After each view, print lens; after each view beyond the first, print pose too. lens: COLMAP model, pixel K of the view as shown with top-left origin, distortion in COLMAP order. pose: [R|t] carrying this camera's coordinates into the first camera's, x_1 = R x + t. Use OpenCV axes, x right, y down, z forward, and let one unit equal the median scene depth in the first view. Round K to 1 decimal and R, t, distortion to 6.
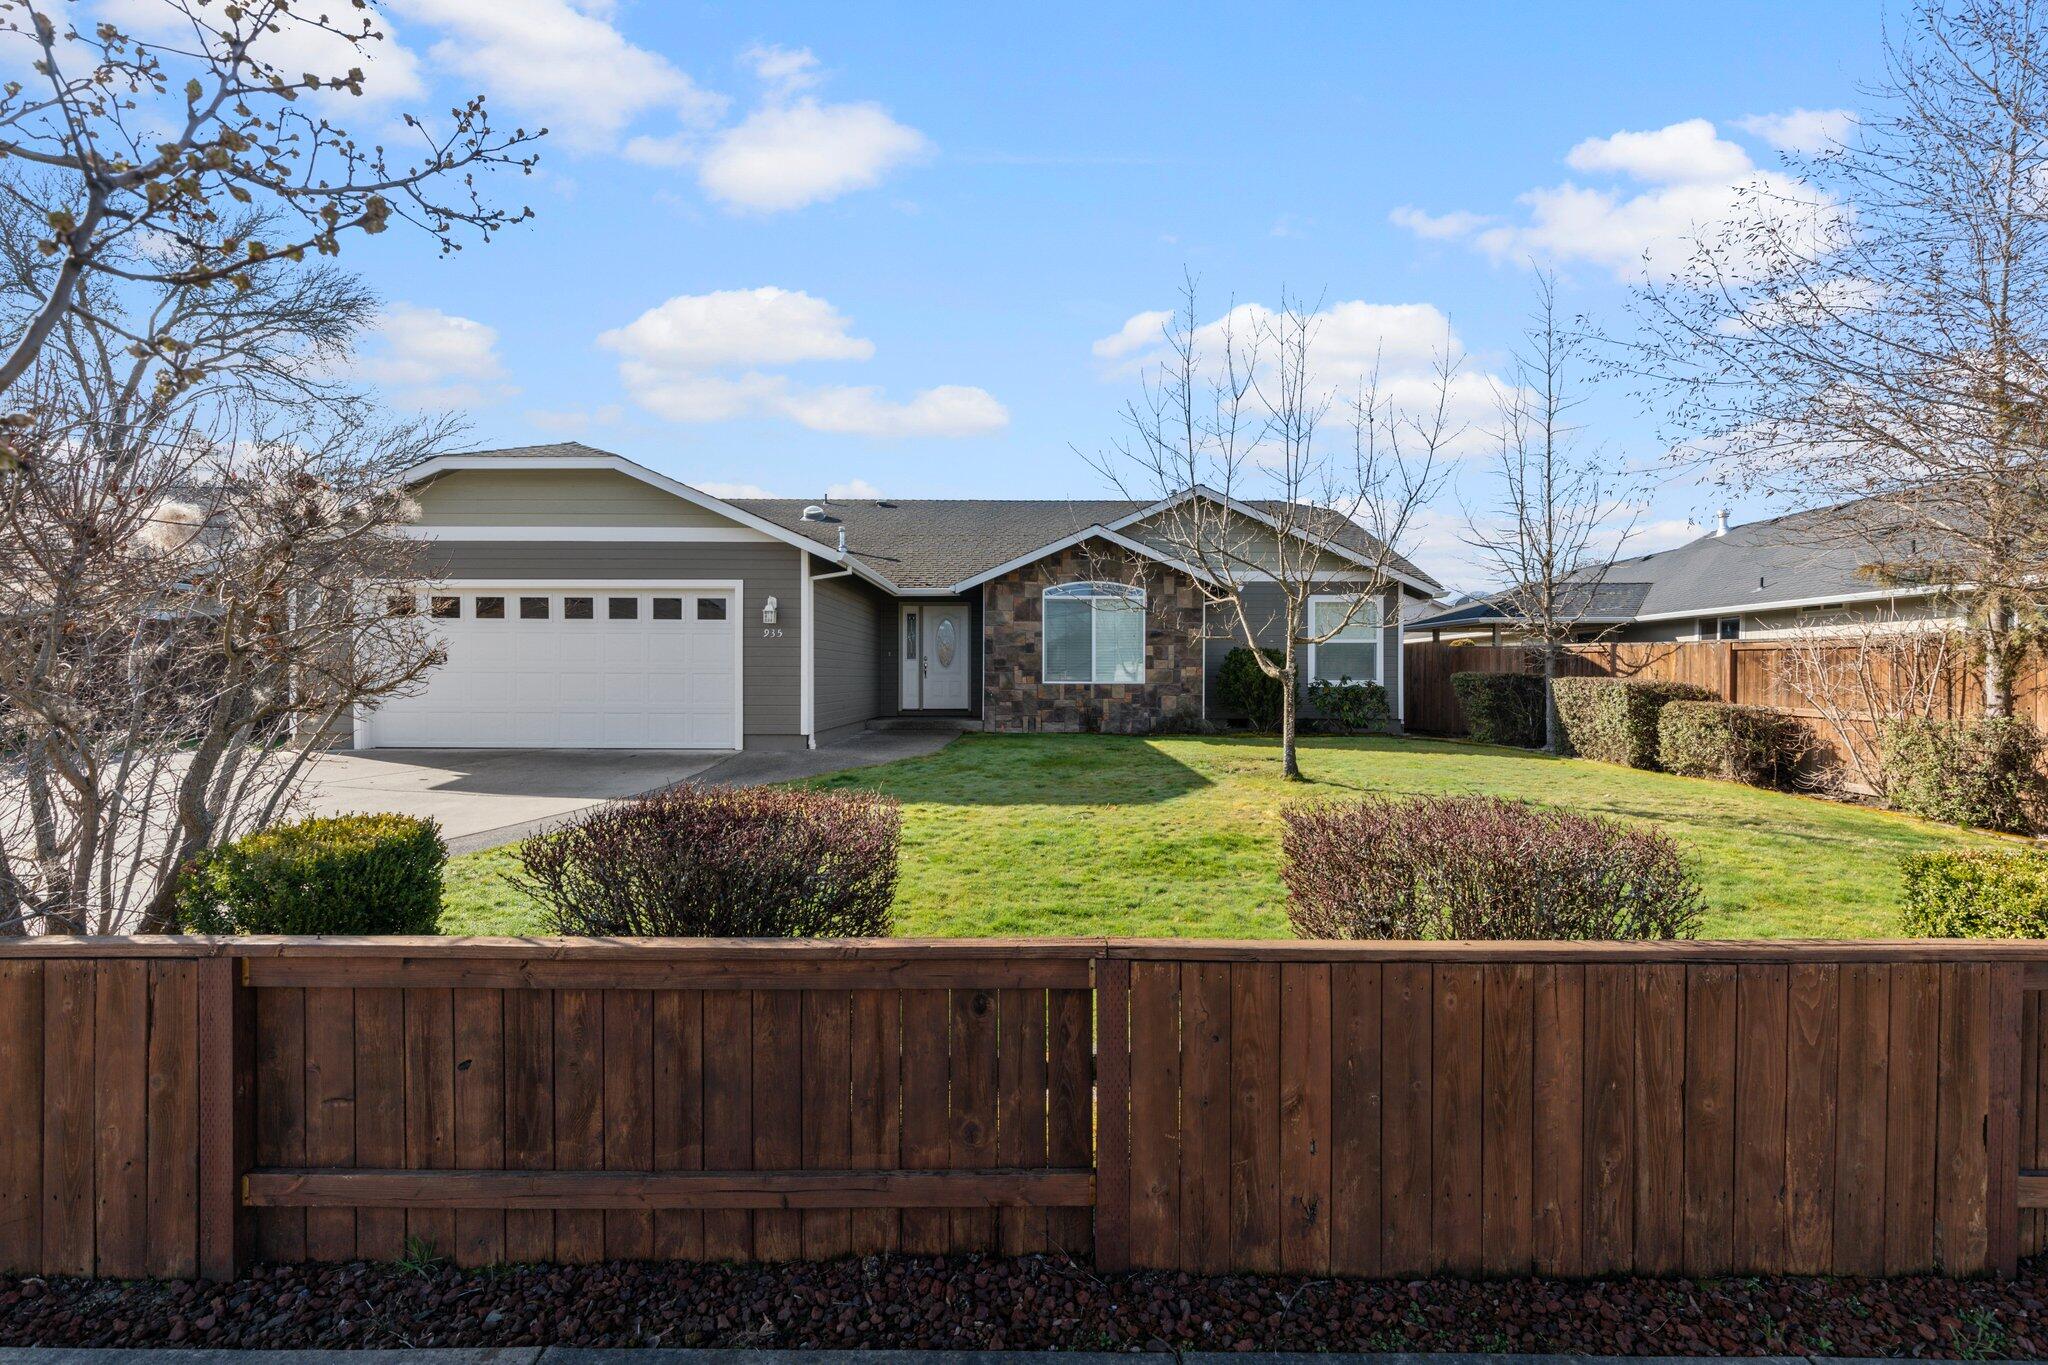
lens RADIAL K [[916.0, 0, 1027.1], [0, 916.0, 683.4], [0, 0, 1]] dist [-0.000615, -0.000151]
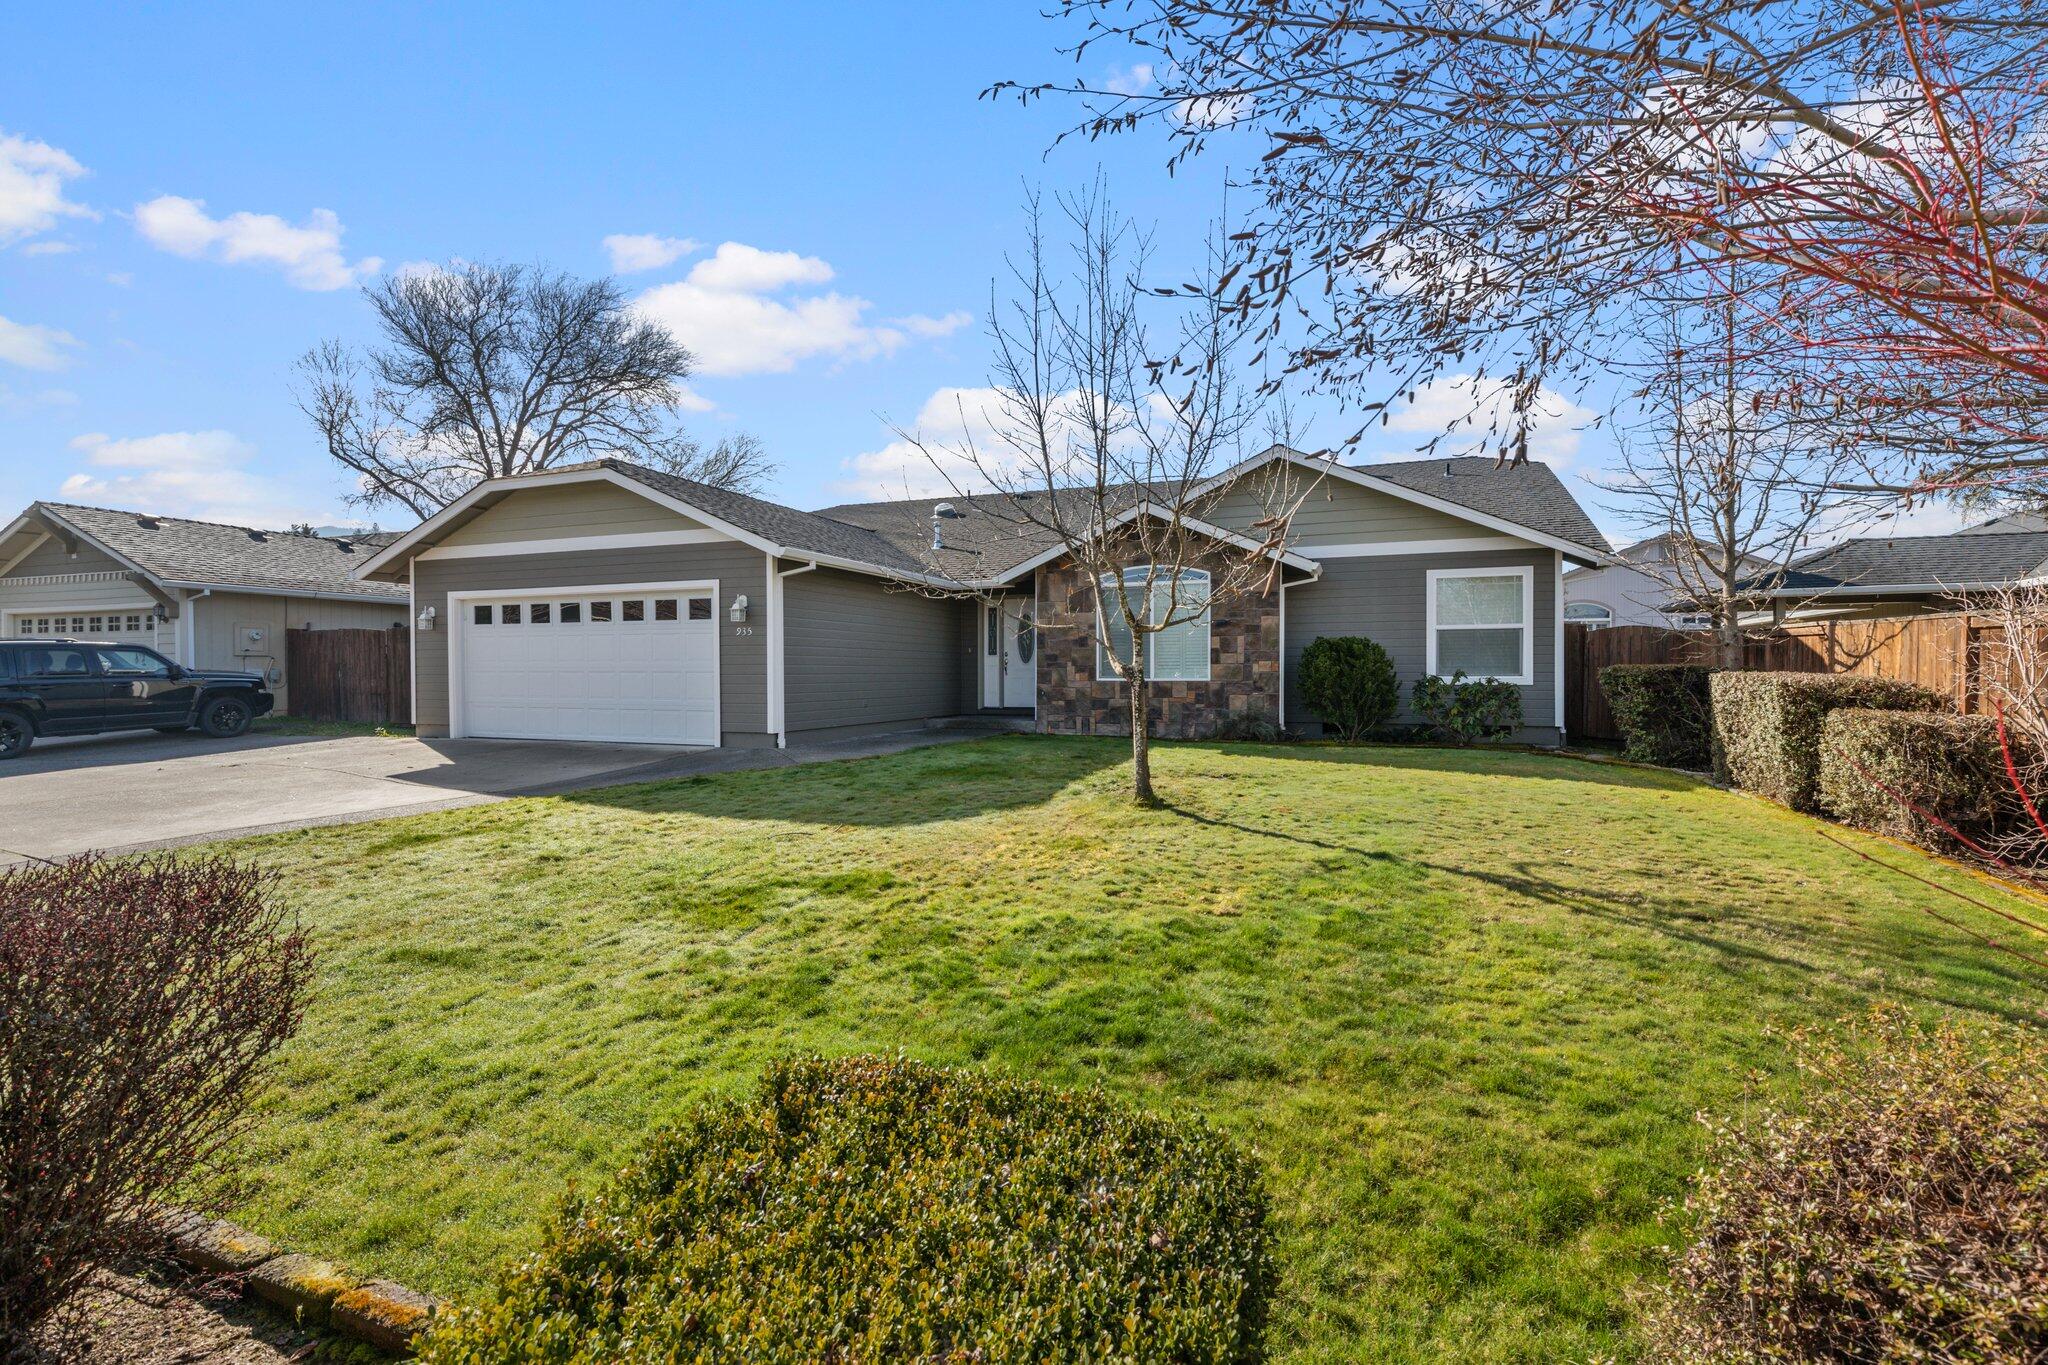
lens RADIAL K [[916.0, 0, 1022.6], [0, 916.0, 674.8], [0, 0, 1]] dist [-0.000615, -0.000151]
pose [[0.934558, -0.002566, -0.355801, 0.276512], [0.001126, 0.999990, -0.004255, -0.002065], [0.355808, 0.003575, 0.934552, 0.131306]]
